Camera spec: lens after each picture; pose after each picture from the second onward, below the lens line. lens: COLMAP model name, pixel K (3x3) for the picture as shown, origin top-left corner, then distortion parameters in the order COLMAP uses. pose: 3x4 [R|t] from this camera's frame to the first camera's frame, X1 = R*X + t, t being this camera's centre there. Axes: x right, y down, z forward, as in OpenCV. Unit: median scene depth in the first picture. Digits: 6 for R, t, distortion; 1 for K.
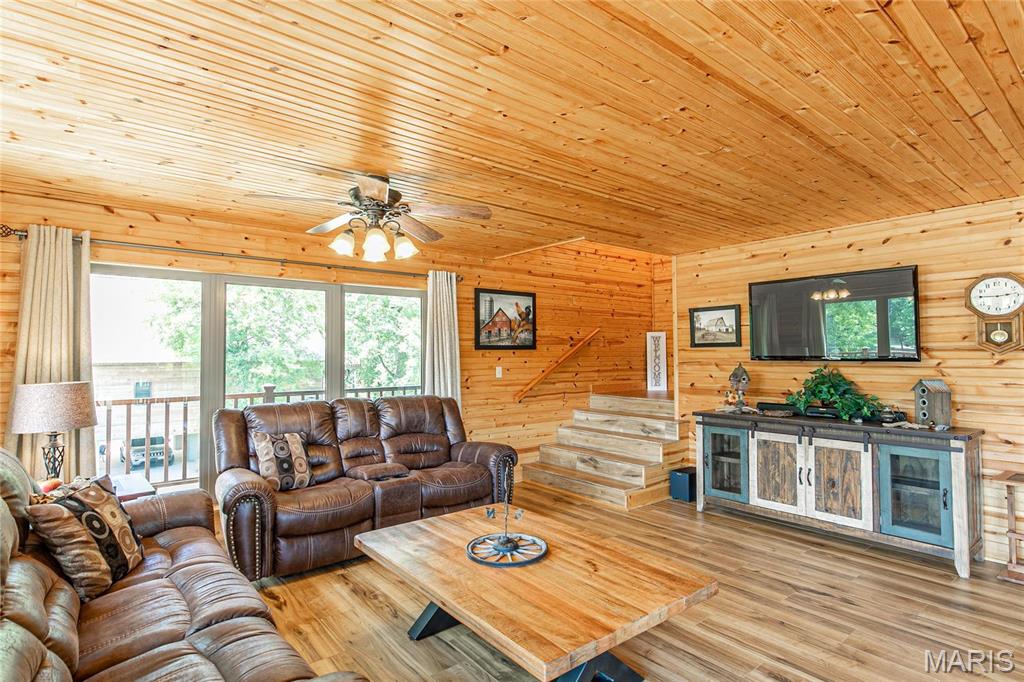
lens RADIAL K [[521.0, 0, 507.7], [0, 521.0, 331.8], [0, 0, 1]] dist [0.000625, -0.000013]
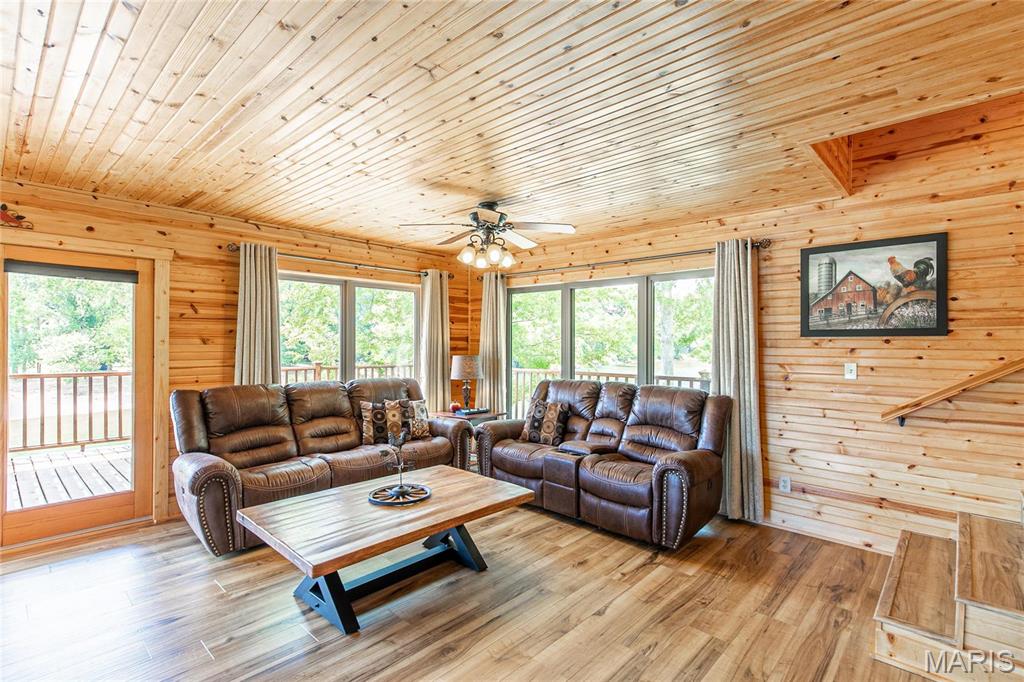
lens RADIAL K [[493.4, 0, 508.2], [0, 493.4, 346.6], [0, 0, 1]] dist [0.000735, 0.000238]
pose [[0.139780, 0.005266, -0.990169, 0.534036], [0.026832, 0.999599, 0.009104, 0.030453], [0.989819, -0.027841, 0.139583, 0.500070]]
